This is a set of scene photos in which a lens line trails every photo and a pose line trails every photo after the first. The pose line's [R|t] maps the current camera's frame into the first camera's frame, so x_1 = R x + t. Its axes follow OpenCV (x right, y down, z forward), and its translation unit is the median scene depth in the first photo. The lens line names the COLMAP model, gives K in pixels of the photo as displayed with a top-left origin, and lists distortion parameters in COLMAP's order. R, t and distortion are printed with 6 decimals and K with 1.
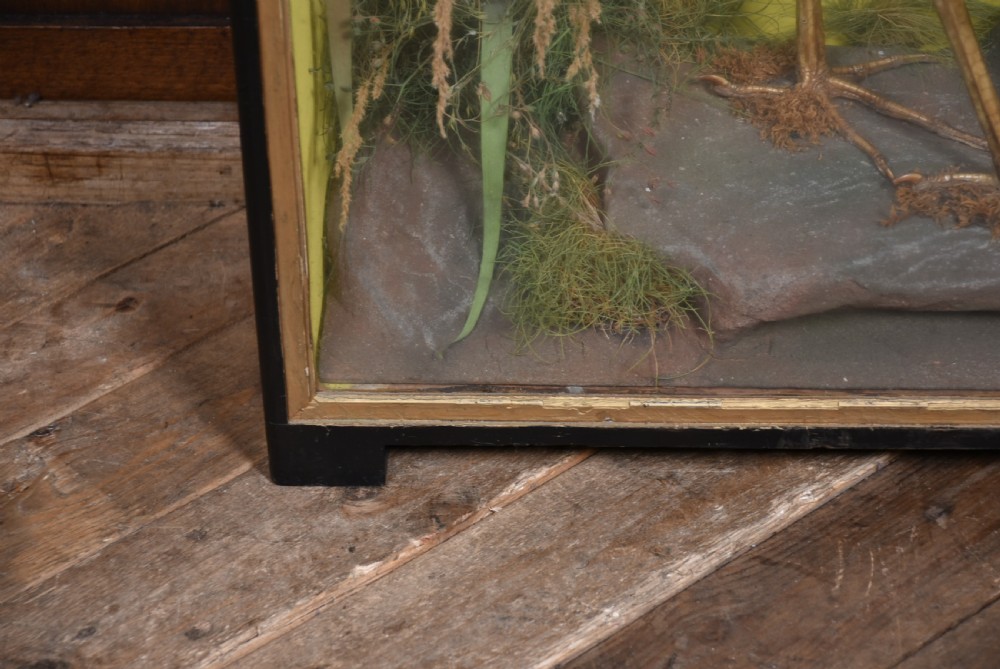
lens RADIAL K [[3480.9, 0, 496.5], [0, 3480.9, 477.4], [0, 0, 1]] dist [0.046225, 0.000000]
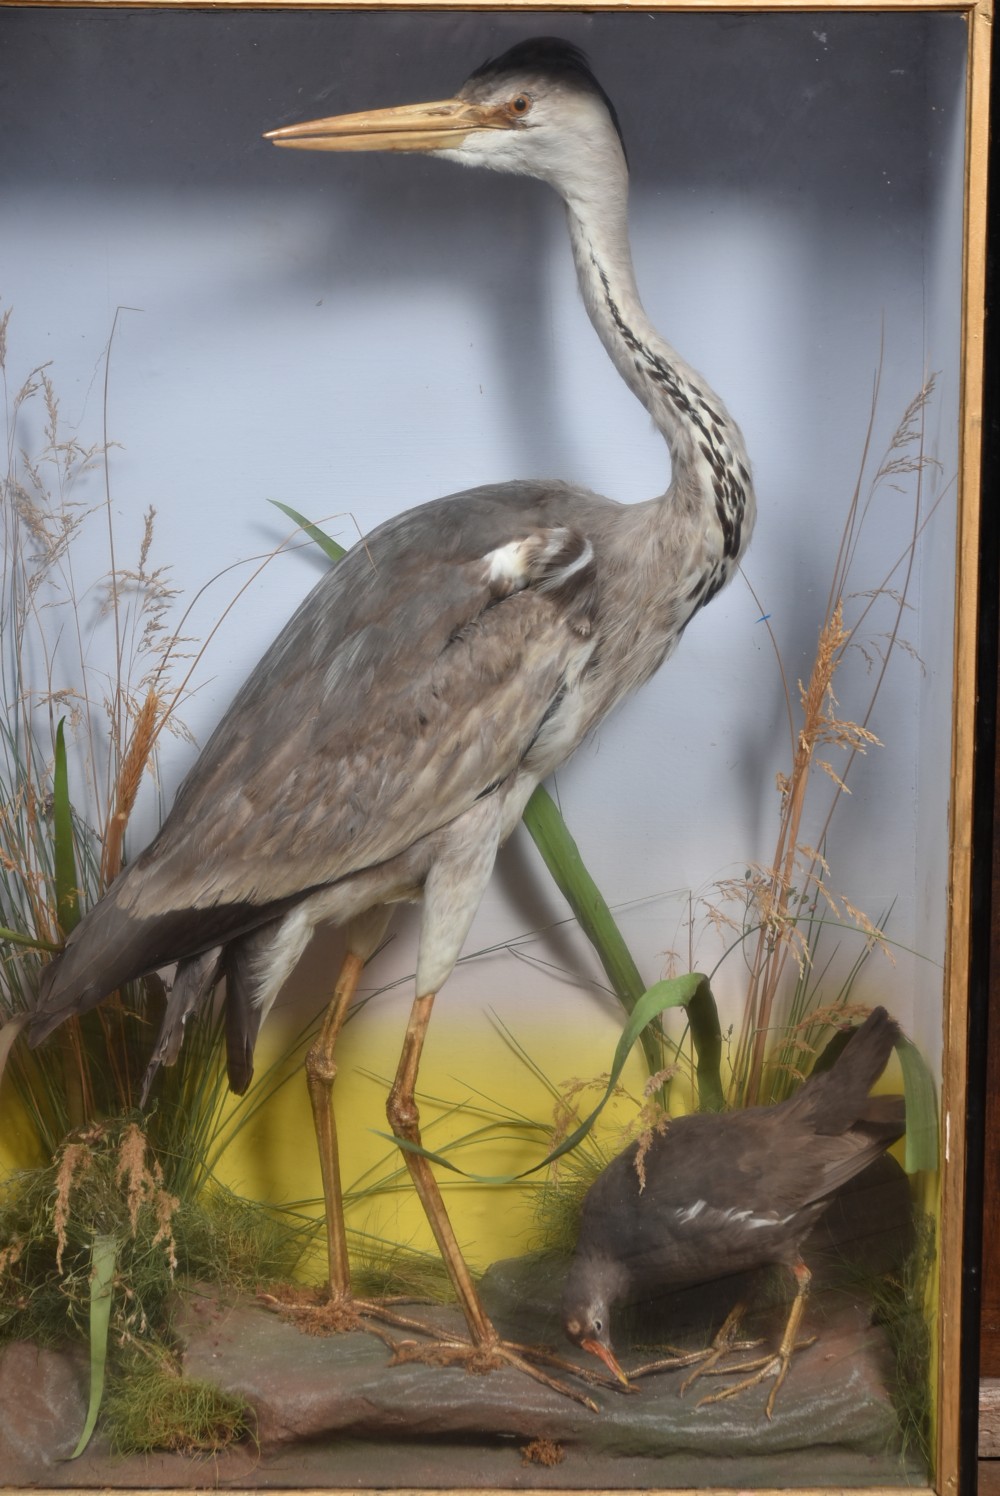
lens RADIAL K [[4234.0, 0, 501.4], [0, 4234.0, 822.6], [0, 0, 1]] dist [-0.083443, 0.000000]
pose [[0.996999, 0.030079, 0.071328, 0.031466], [0.009293, 0.868254, -0.496033, 0.547450], [-0.076851, 0.495208, 0.865369, -0.515395]]
